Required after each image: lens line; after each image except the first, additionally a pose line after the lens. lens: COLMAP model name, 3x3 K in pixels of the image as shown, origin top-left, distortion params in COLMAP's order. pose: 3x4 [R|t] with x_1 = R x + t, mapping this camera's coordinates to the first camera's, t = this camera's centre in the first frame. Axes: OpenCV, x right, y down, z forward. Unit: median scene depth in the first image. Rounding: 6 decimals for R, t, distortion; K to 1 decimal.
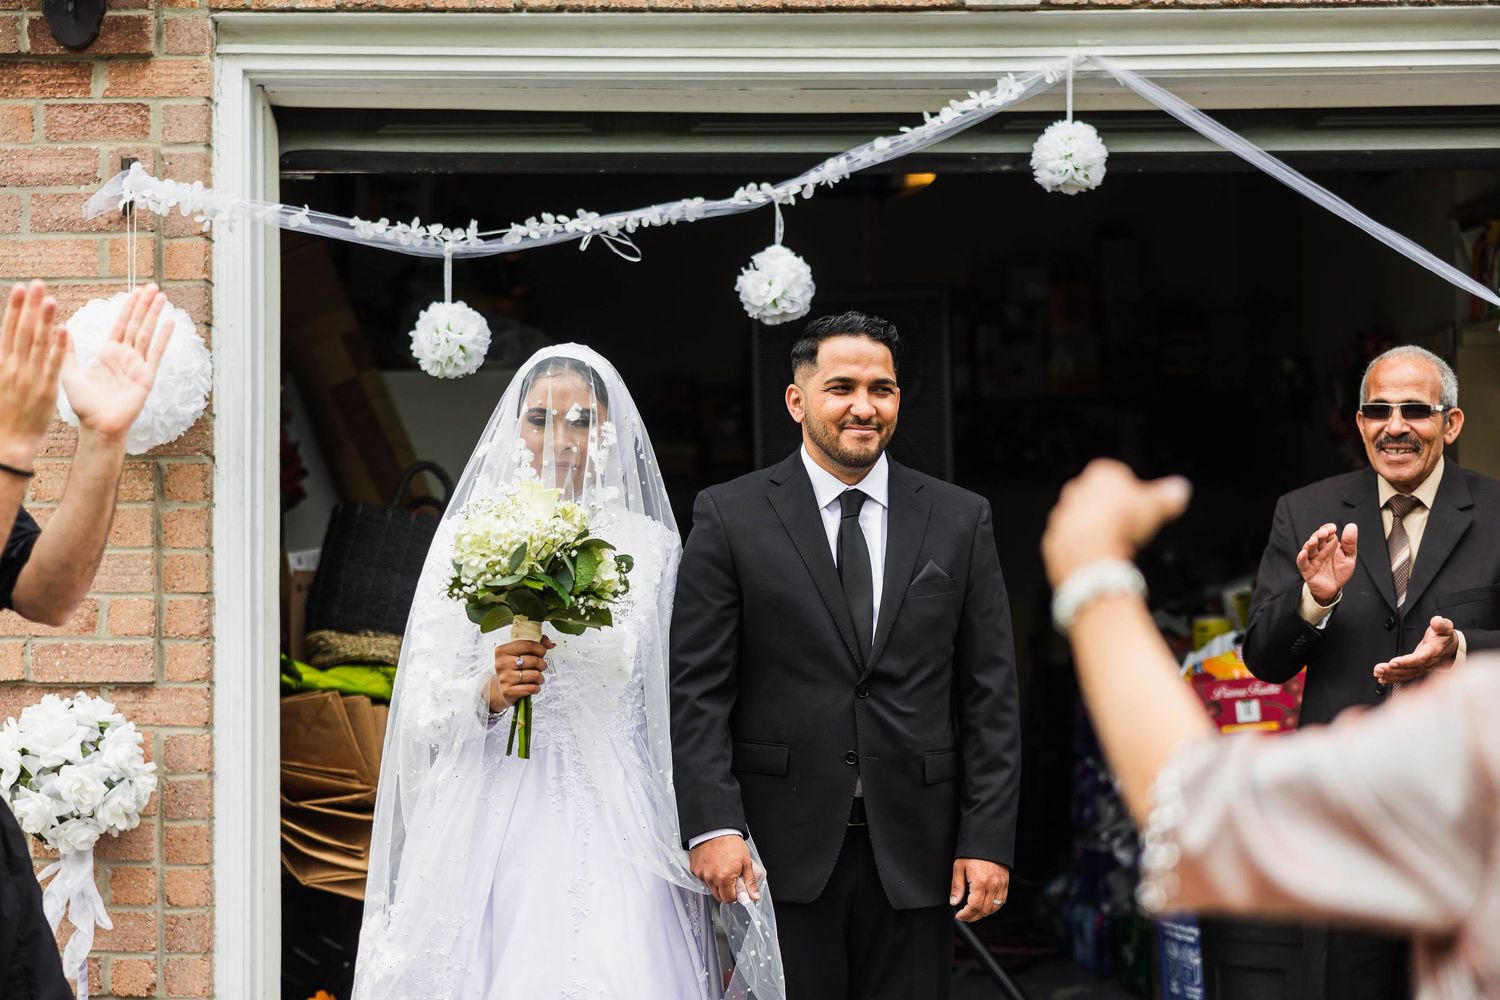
lens RADIAL K [[2951.8, 0, 727.1], [0, 2951.8, 530.3], [0, 0, 1]] dist [0.060858, 0.000000]
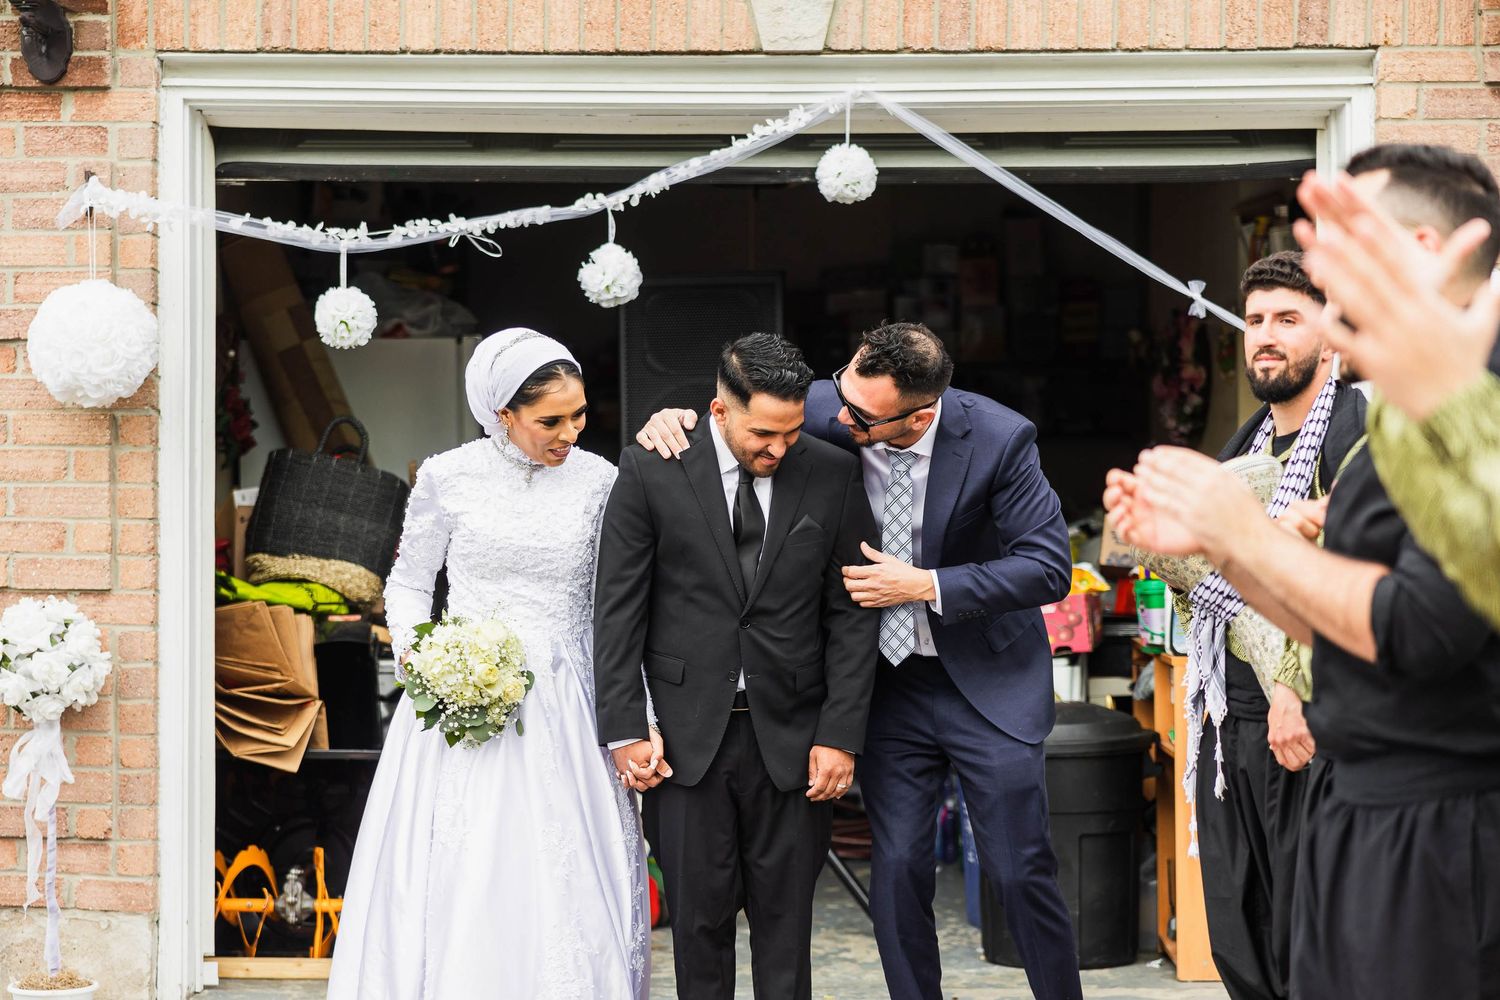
lens RADIAL K [[2951.8, 0, 730.6], [0, 2951.8, 558.9], [0, 0, 1]] dist [0.060858, 0.000000]
pose [[0.999940, 0.006246, -0.008962, 0.079867], [-0.006035, 0.999707, 0.023444, 0.007289], [0.009106, -0.023389, 0.999685, -0.250111]]
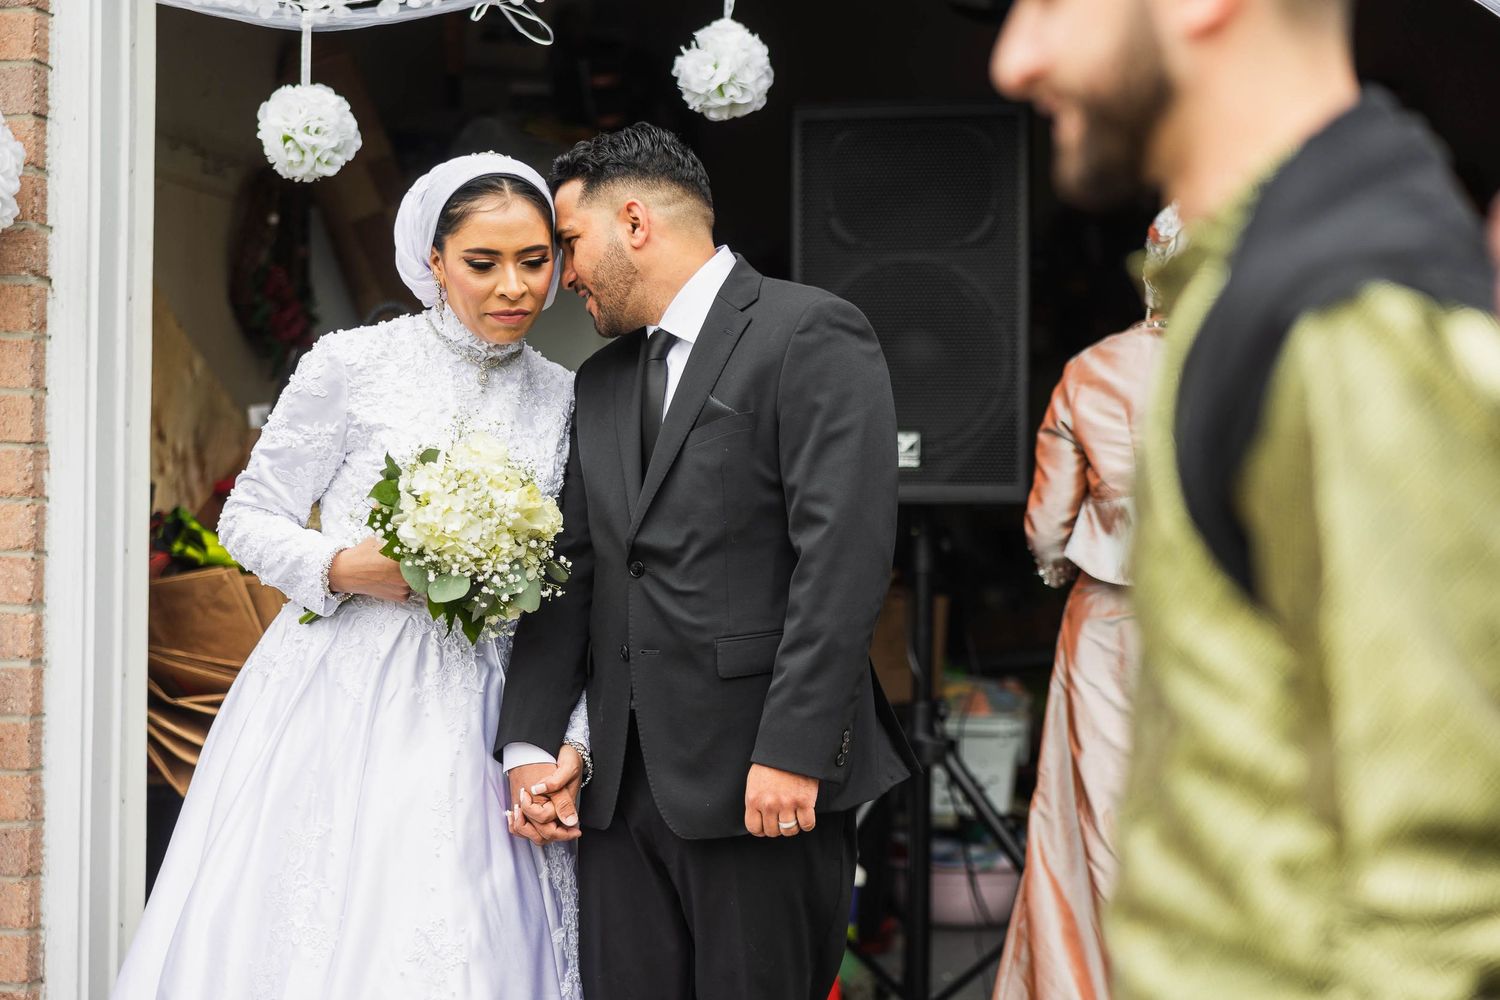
lens RADIAL K [[2951.8, 0, 743.5], [0, 2951.8, 571.6], [0, 0, 1]] dist [0.060858, 0.000000]
pose [[0.992030, 0.023416, -0.123805, 0.123646], [-0.017785, 0.998765, 0.046397, 0.015215], [0.124739, -0.043825, 0.991221, 0.203263]]
